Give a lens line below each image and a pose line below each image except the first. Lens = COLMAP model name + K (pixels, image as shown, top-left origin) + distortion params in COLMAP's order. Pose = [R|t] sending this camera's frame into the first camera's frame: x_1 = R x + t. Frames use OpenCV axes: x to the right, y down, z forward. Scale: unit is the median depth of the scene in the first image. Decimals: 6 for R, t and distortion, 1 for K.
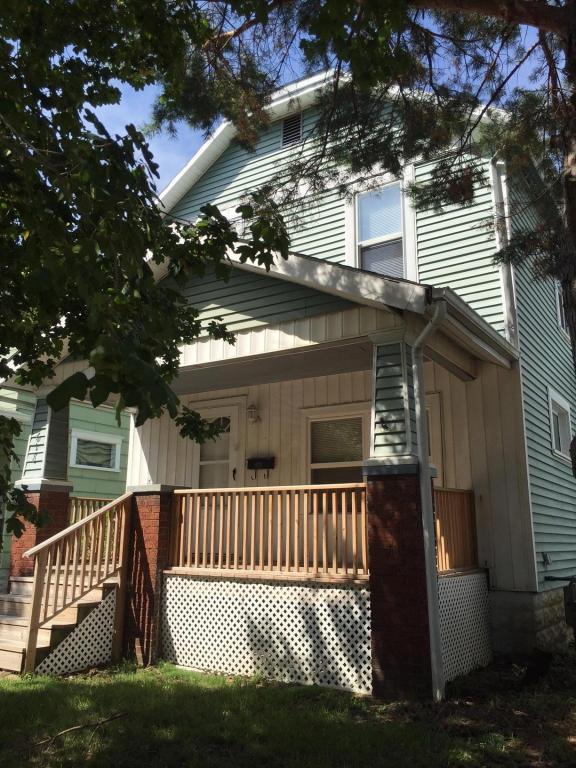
lens RADIAL K [[656.6, 0, 288.0], [0, 656.6, 384.0], [0, 0, 1]] dist [0.070919, -0.121570]
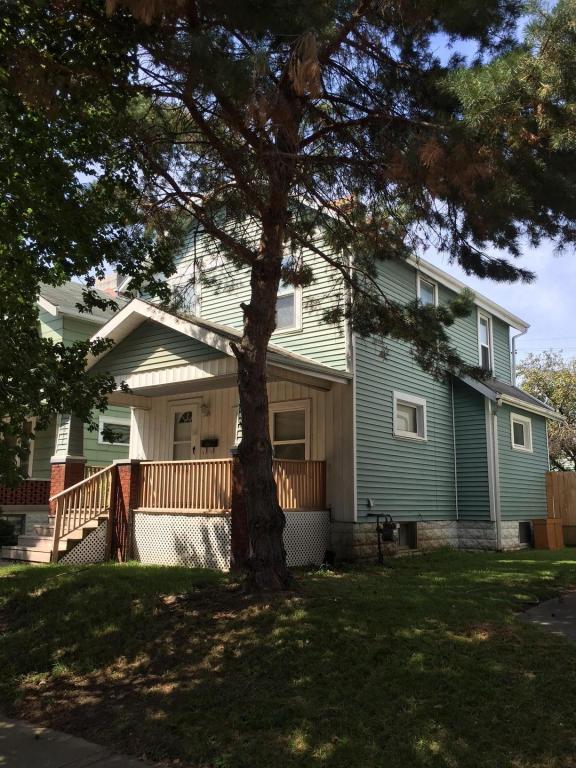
lens RADIAL K [[663.8, 0, 283.9], [0, 663.8, 390.3], [0, 0, 1]] dist [0.069707, 0.000338]
pose [[0.994690, -0.016274, -0.101623, 0.382242], [0.022622, 0.997842, 0.061634, -0.121622], [0.100400, -0.063606, 0.992912, -0.653009]]
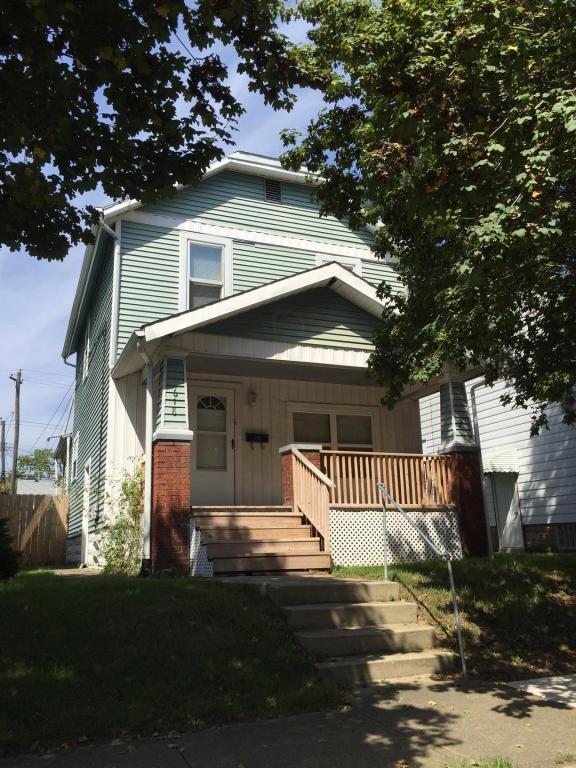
lens RADIAL K [[663.8, 0, 283.9], [0, 663.8, 390.3], [0, 0, 1]] dist [0.069707, 0.000338]
pose [[0.585370, 0.161838, 0.794450, -1.442570], [-0.157027, 0.983952, -0.084740, 0.176961], [-0.795415, -0.075146, 0.601389, 0.230287]]
